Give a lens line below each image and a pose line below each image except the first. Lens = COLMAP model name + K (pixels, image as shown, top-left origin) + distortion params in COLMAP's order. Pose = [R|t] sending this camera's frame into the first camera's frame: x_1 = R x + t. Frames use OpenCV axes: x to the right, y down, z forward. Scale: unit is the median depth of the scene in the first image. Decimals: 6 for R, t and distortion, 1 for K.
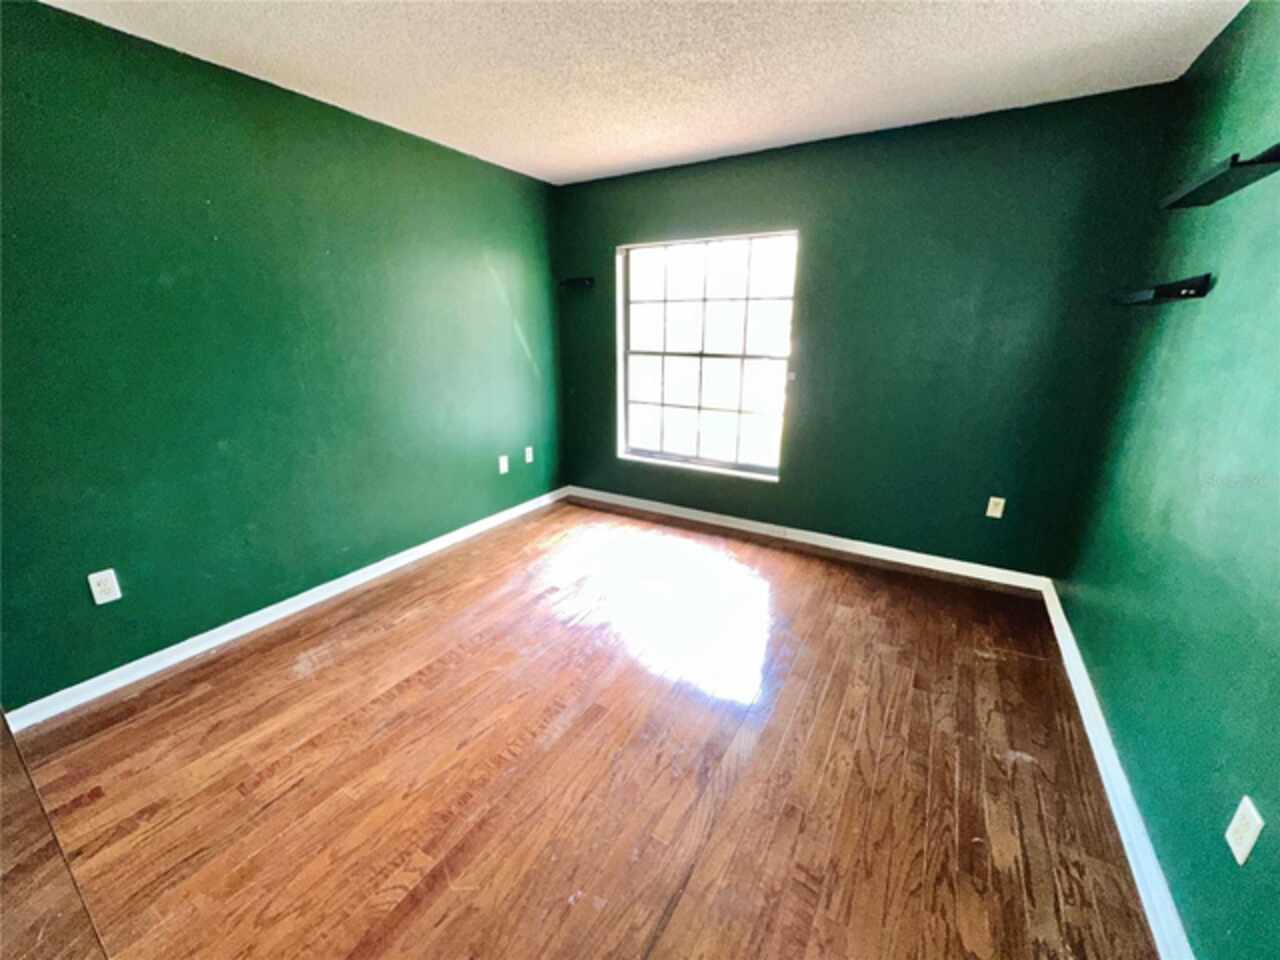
lens RADIAL K [[510.2, 0, 639.3], [0, 510.2, 479.9], [0, 0, 1]] dist [-0.000788, -0.000697]
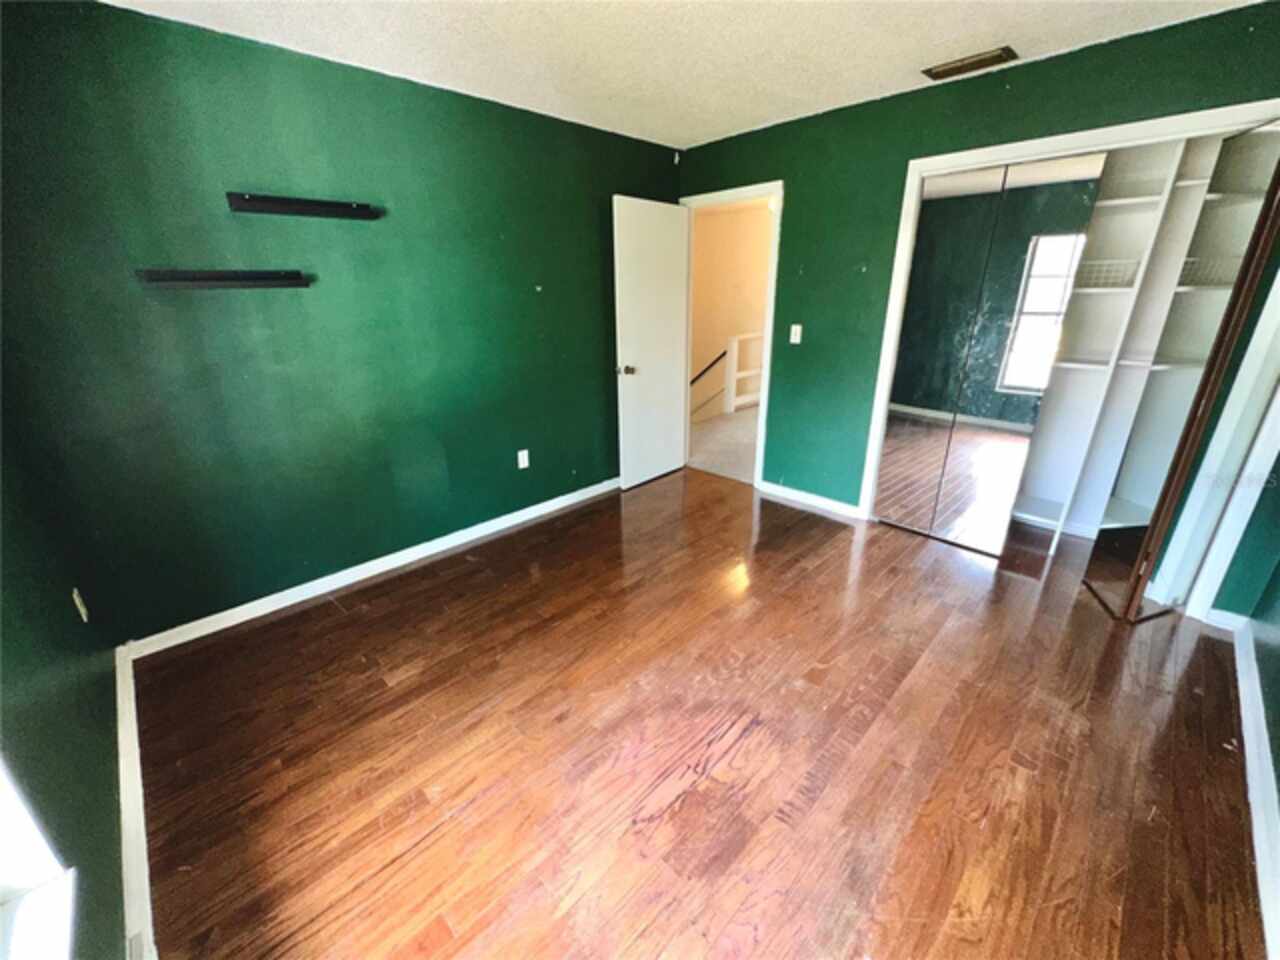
lens RADIAL K [[510.2, 0, 638.5], [0, 510.2, 478.4], [0, 0, 1]] dist [-0.000788, -0.000697]
pose [[-0.968007, -0.075099, 0.239421, -0.133372], [0.085021, 0.799555, 0.594544, -0.449997], [-0.236079, 0.595879, -0.767590, 1.406594]]
